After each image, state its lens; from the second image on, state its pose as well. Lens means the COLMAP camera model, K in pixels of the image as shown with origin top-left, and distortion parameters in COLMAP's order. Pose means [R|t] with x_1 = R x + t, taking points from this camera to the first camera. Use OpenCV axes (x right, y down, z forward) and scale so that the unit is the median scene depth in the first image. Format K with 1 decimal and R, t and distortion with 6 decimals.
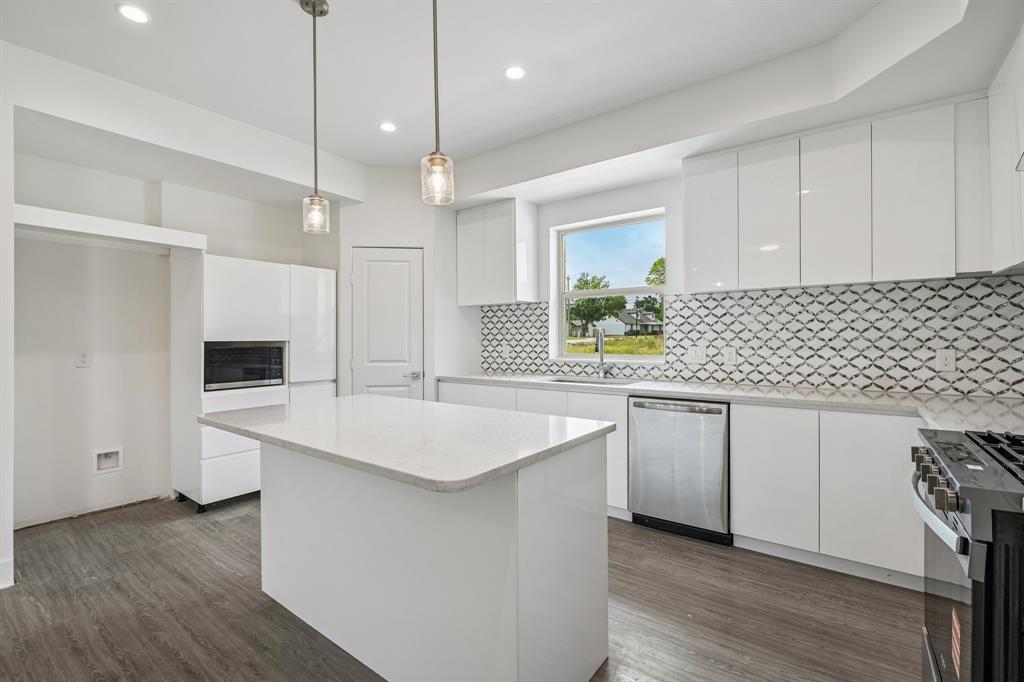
lens RADIAL K [[444.4, 0, 517.2], [0, 444.4, 337.4], [0, 0, 1]] dist [-0.013727, -0.000079]
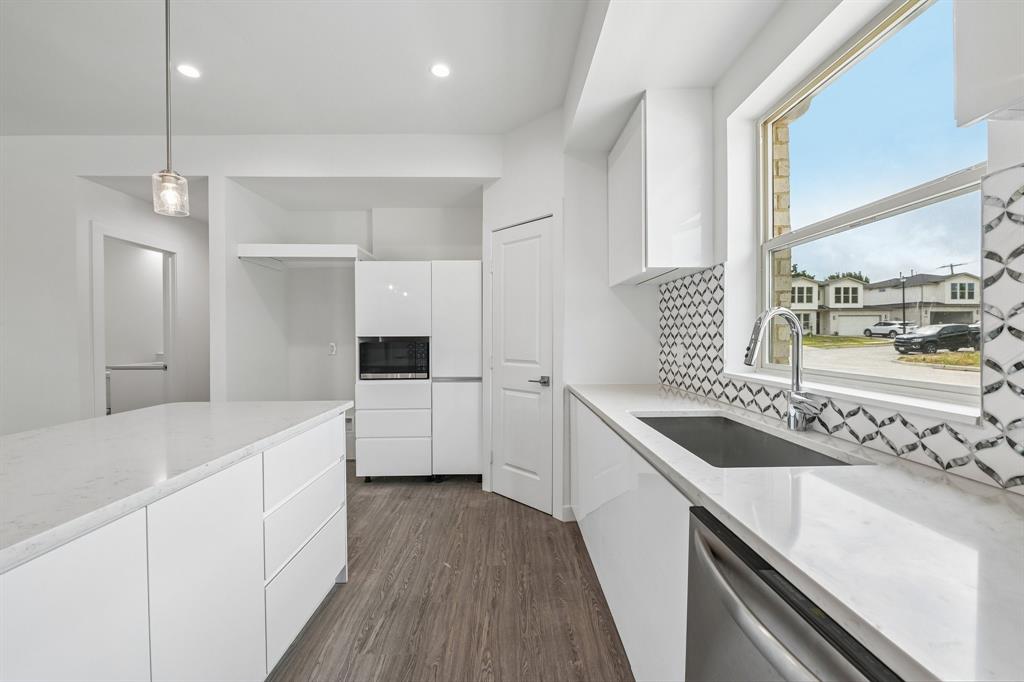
lens RADIAL K [[408.5, 0, 515.4], [0, 408.5, 339.9], [0, 0, 1]] dist [-0.008459, -0.000299]
pose [[0.611236, 0.010576, -0.791378, 0.379434], [0.004197, 0.999853, 0.016604, 0.001378], [0.791437, -0.013470, 0.611102, 0.649456]]
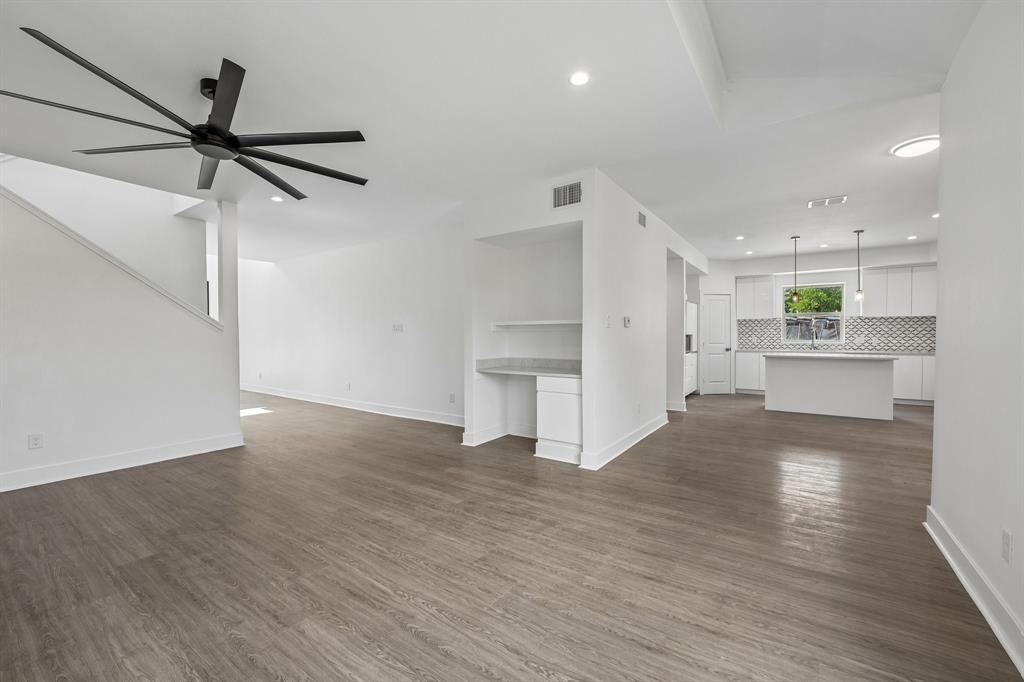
lens RADIAL K [[408.5, 0, 515.4], [0, 408.5, 339.9], [0, 0, 1]] dist [-0.008459, -0.000299]
pose [[0.999292, 0.000024, 0.037629, -1.770348], [-0.000589, 0.999887, 0.015010, 0.004106], [-0.037624, -0.015021, 0.999179, -1.362350]]
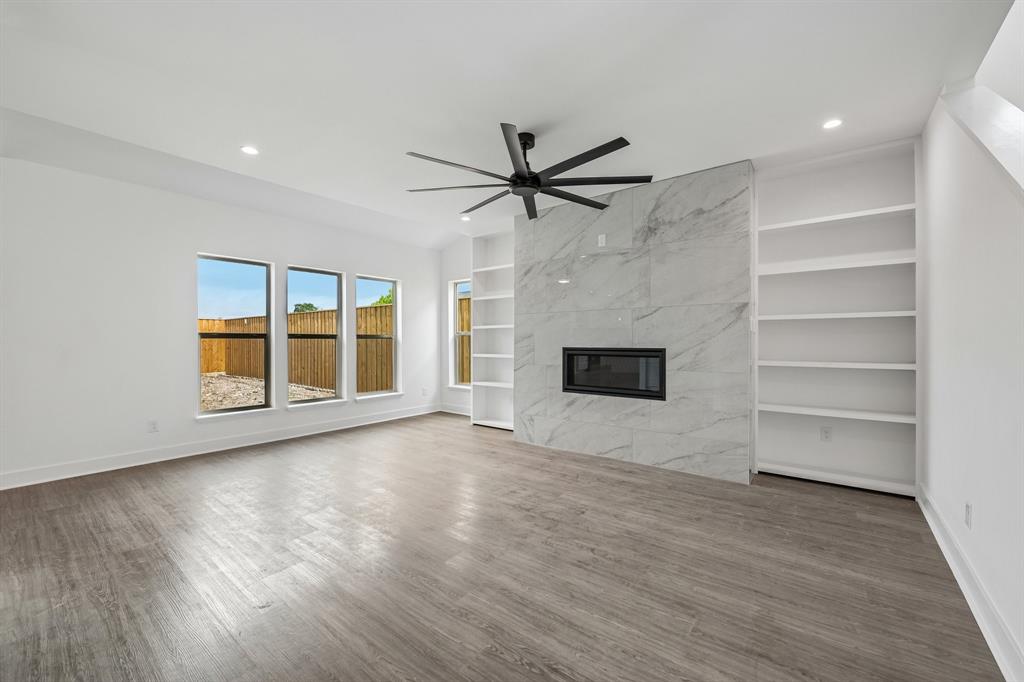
lens RADIAL K [[408.5, 0, 515.4], [0, 408.5, 339.9], [0, 0, 1]] dist [-0.008459, -0.000299]
pose [[-0.999768, 0.006394, 0.020552, -2.315128], [0.006304, 0.999970, -0.004437, 0.016472], [-0.020580, -0.004306, -0.999779, 0.427217]]
